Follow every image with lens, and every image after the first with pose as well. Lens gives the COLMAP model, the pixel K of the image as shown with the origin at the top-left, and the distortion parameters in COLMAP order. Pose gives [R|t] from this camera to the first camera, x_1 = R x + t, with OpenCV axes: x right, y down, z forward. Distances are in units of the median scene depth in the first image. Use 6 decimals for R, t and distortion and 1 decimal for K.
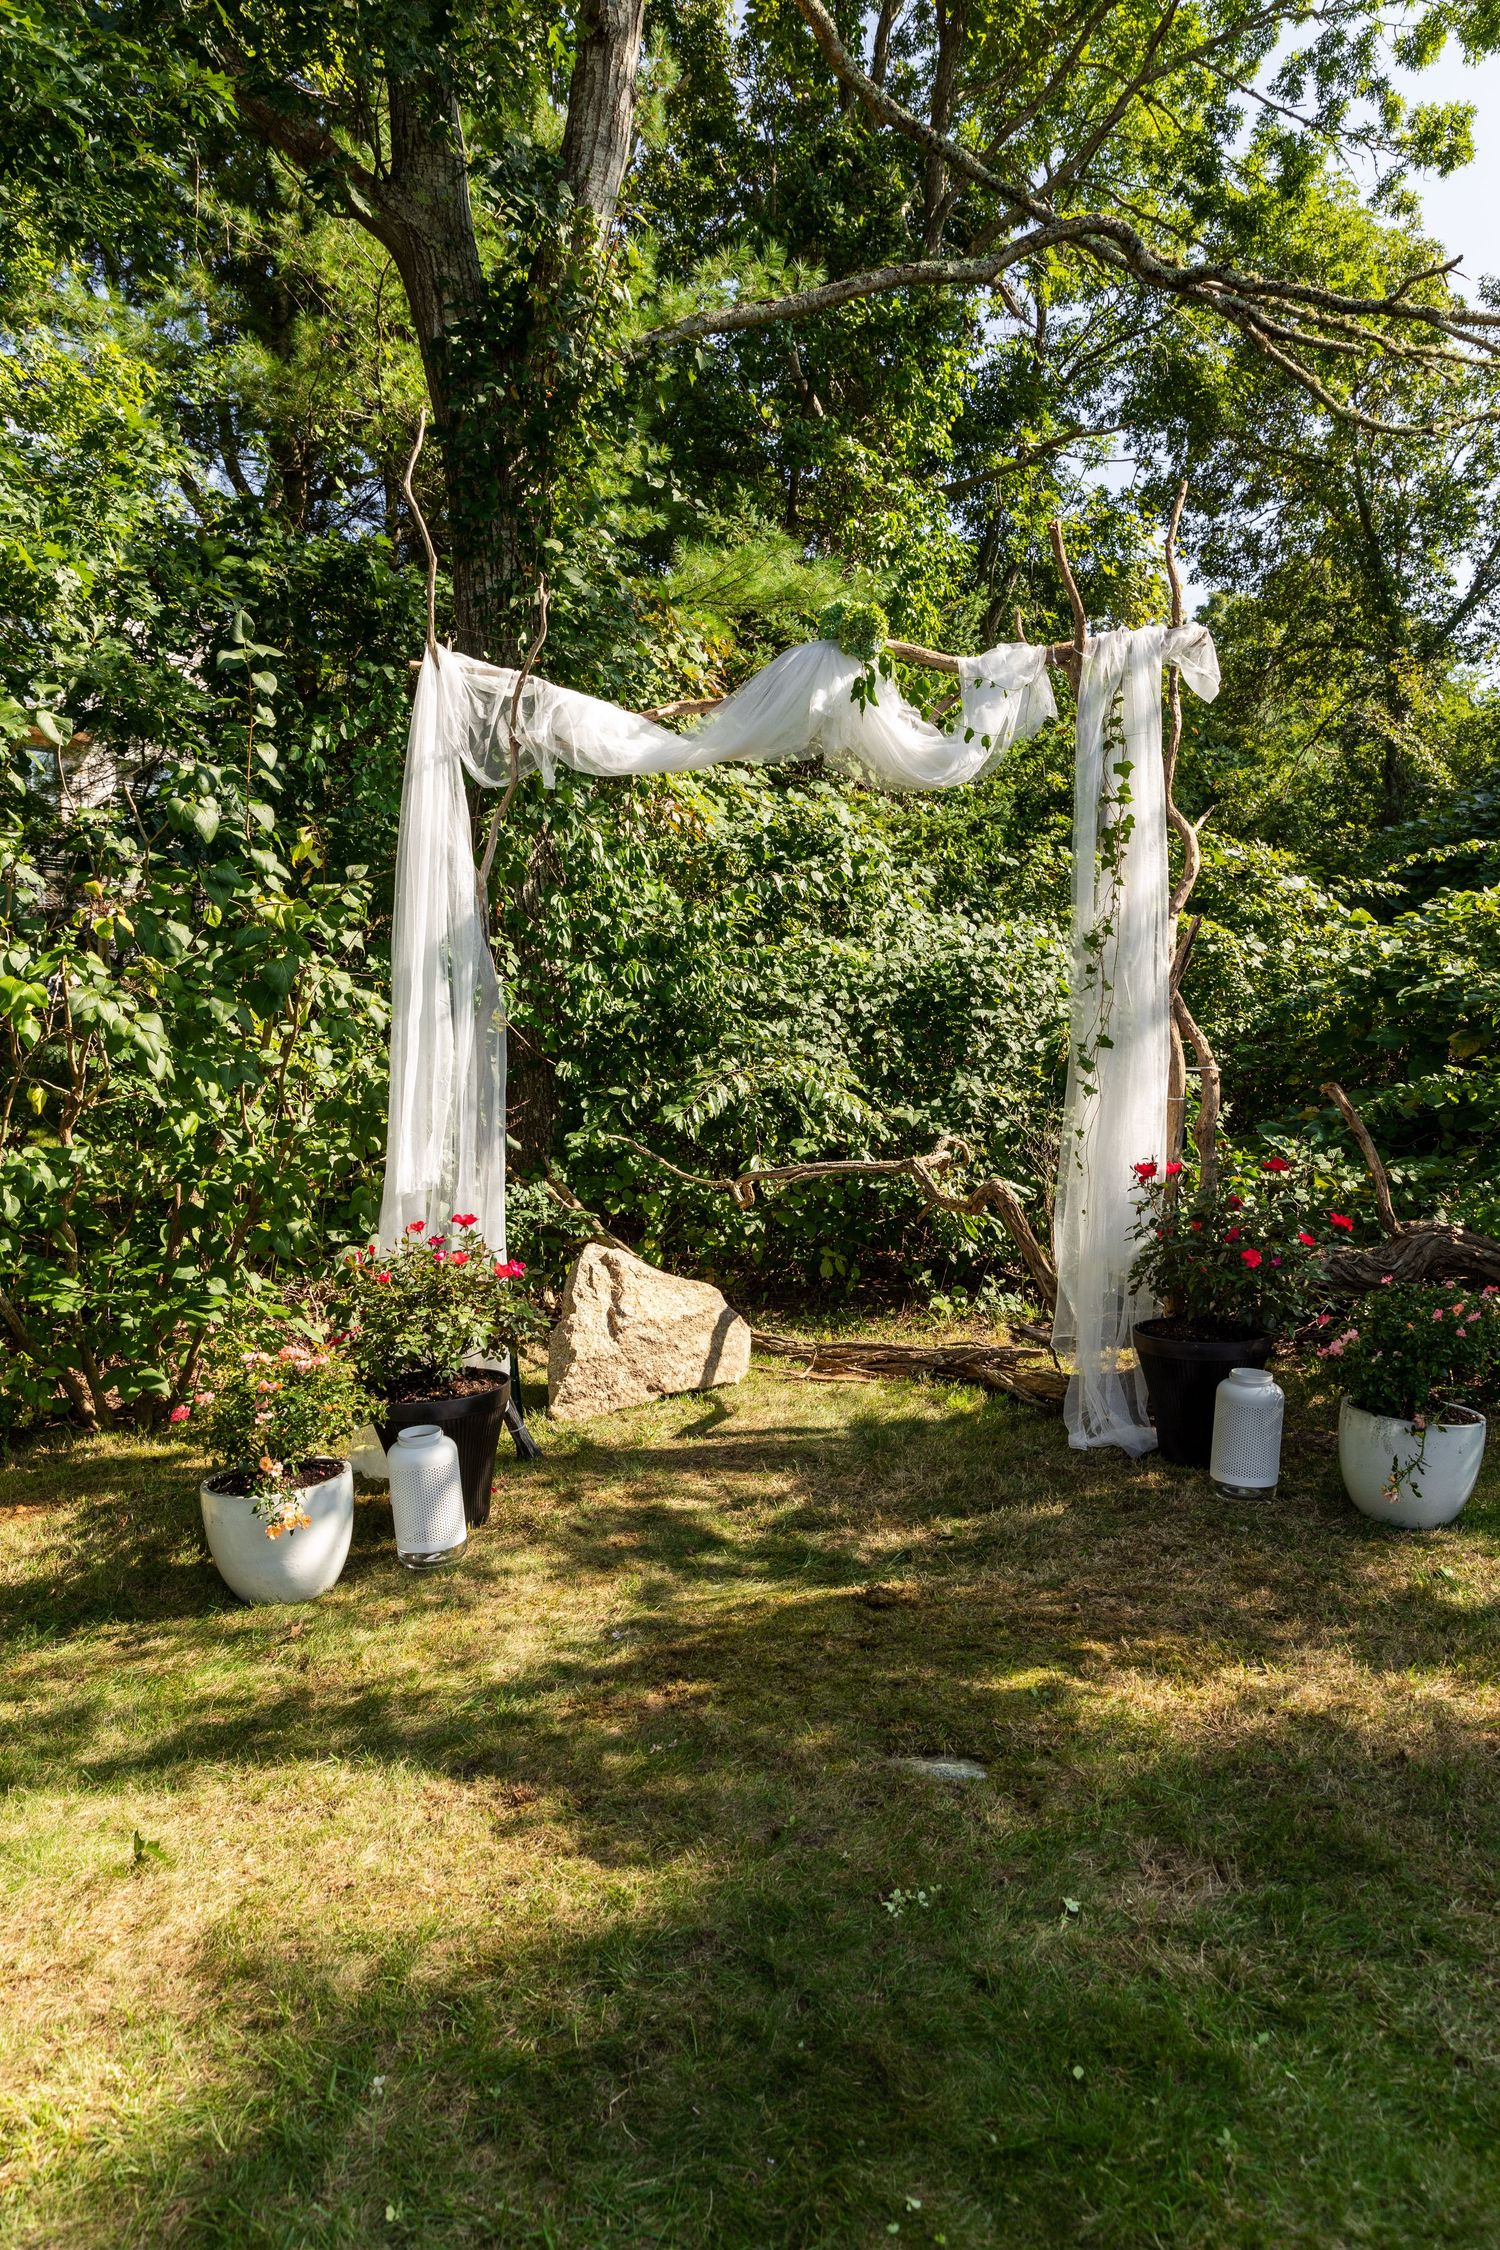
lens RADIAL K [[1552.9, 0, 750.0], [0, 1552.9, 1125.0], [0, 0, 1]] dist [-0.041240, 0.027674]
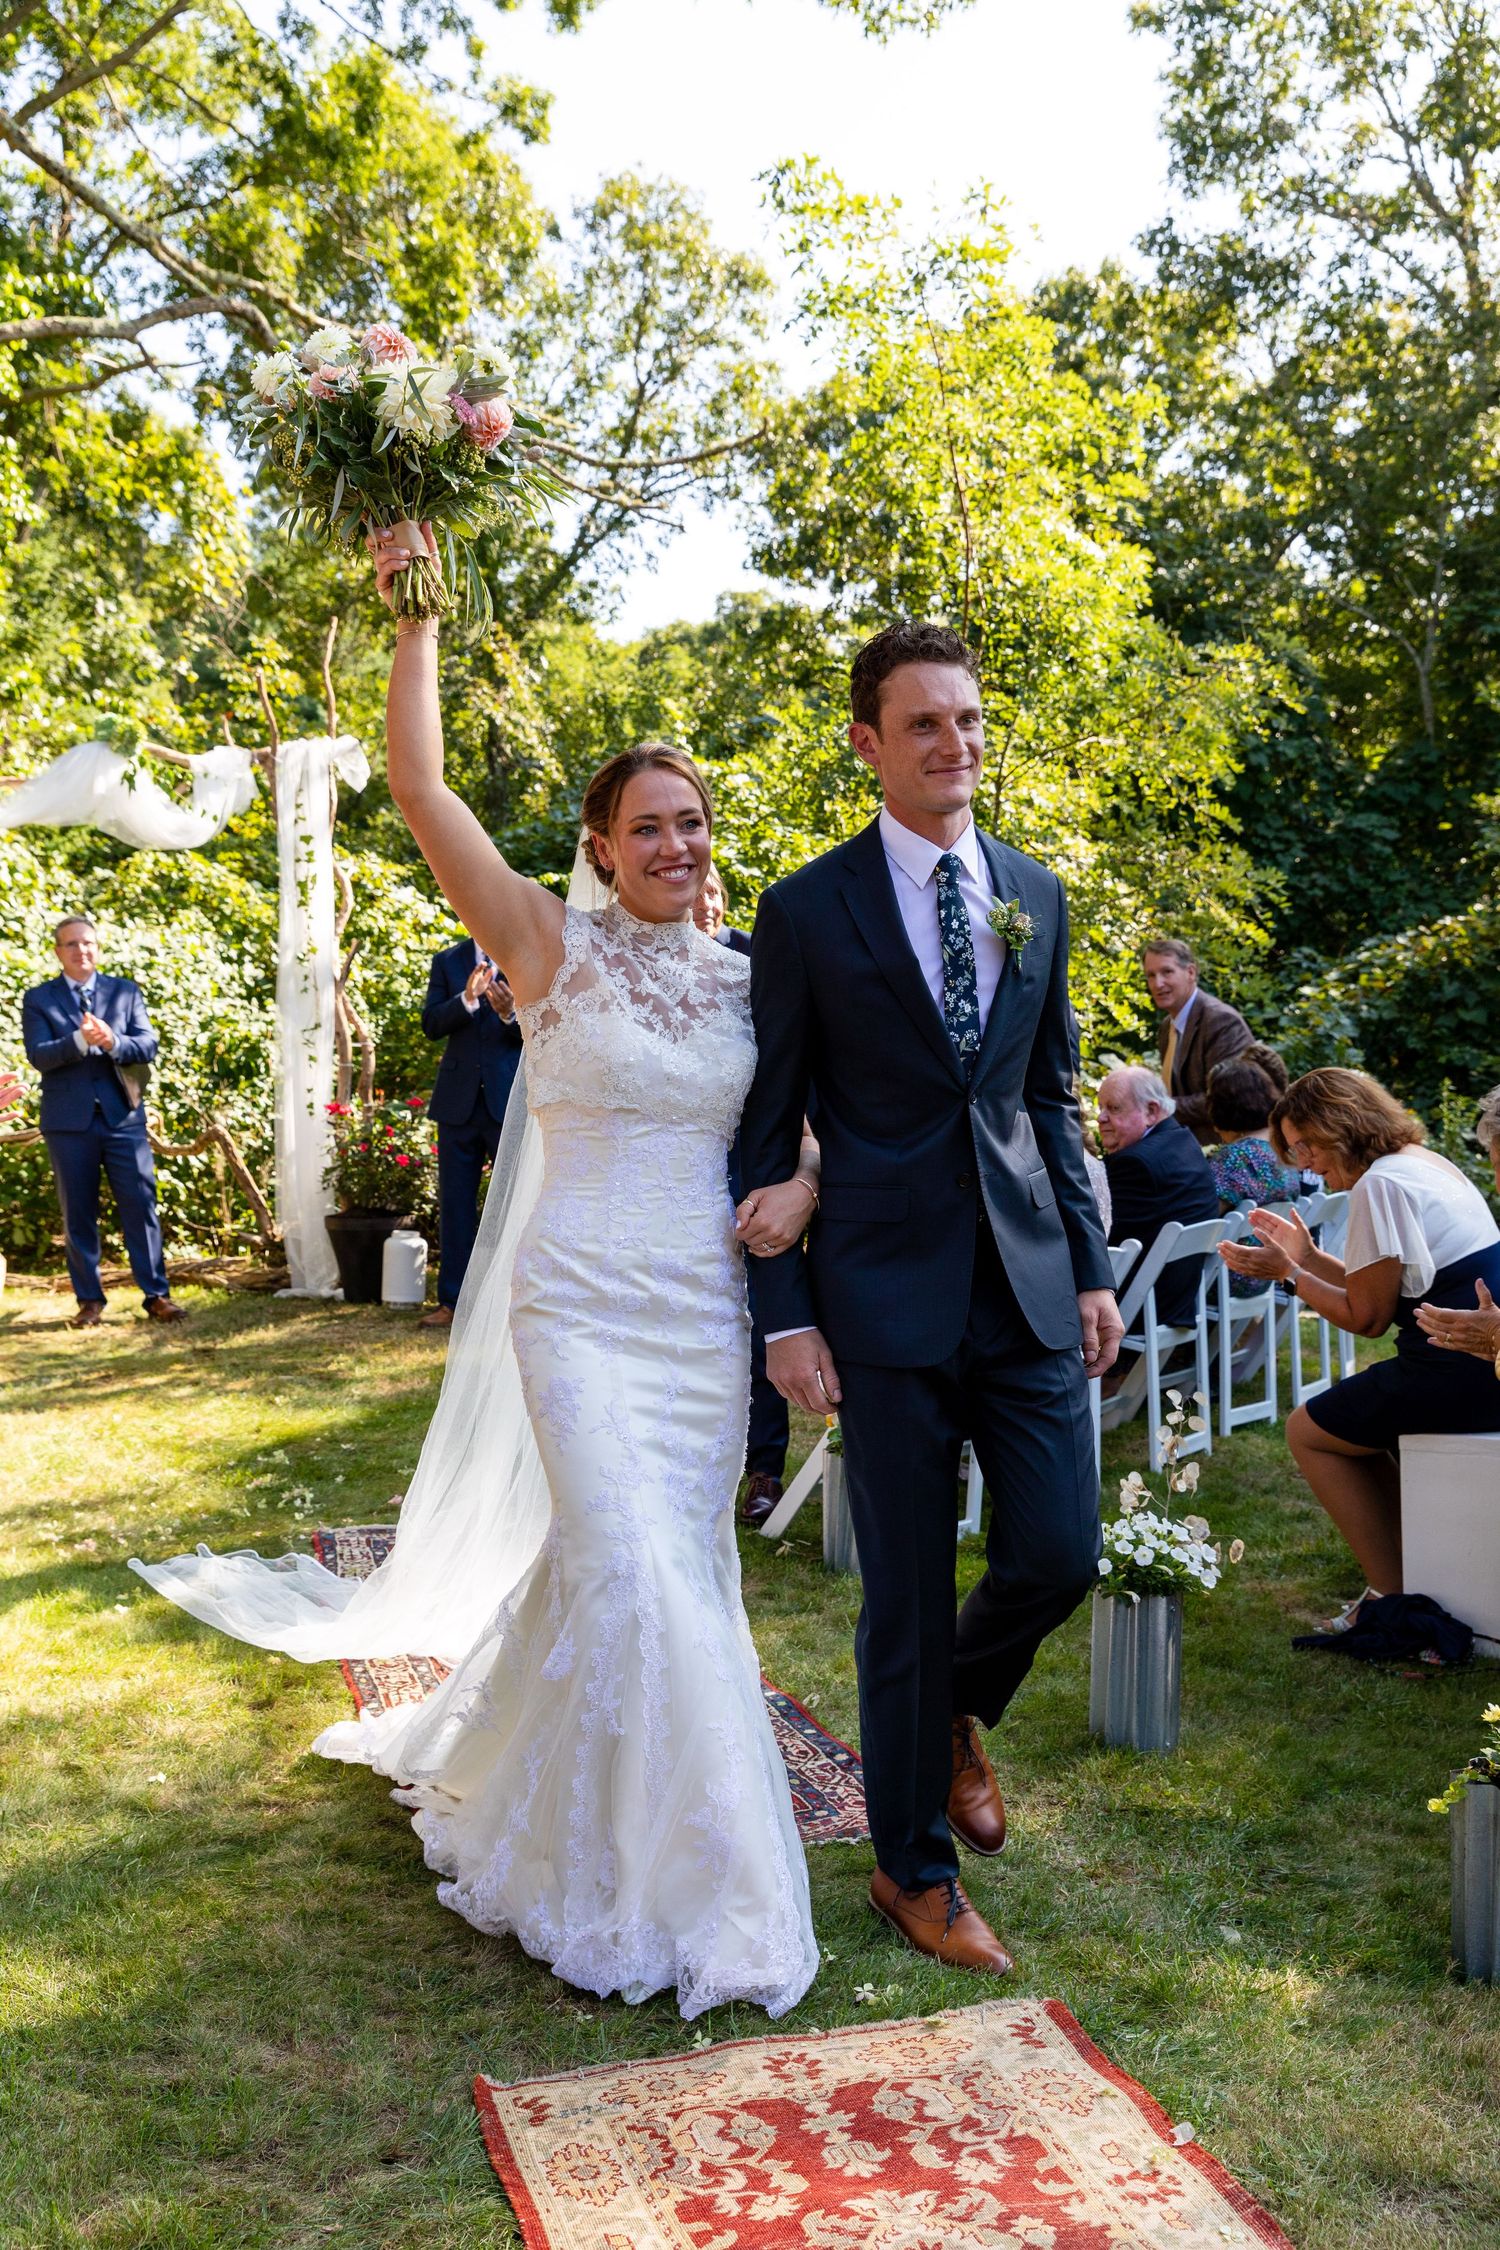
lens RADIAL K [[2355.1, 0, 750.0], [0, 2355.1, 1125.0], [0, 0, 1]] dist [0.009149, 0.007479]
pose [[0.881287, -0.018221, 0.472230, -0.297753], [0.035801, 0.998959, -0.028267, 0.080760], [-0.471223, 0.041817, 0.881022, -0.773061]]
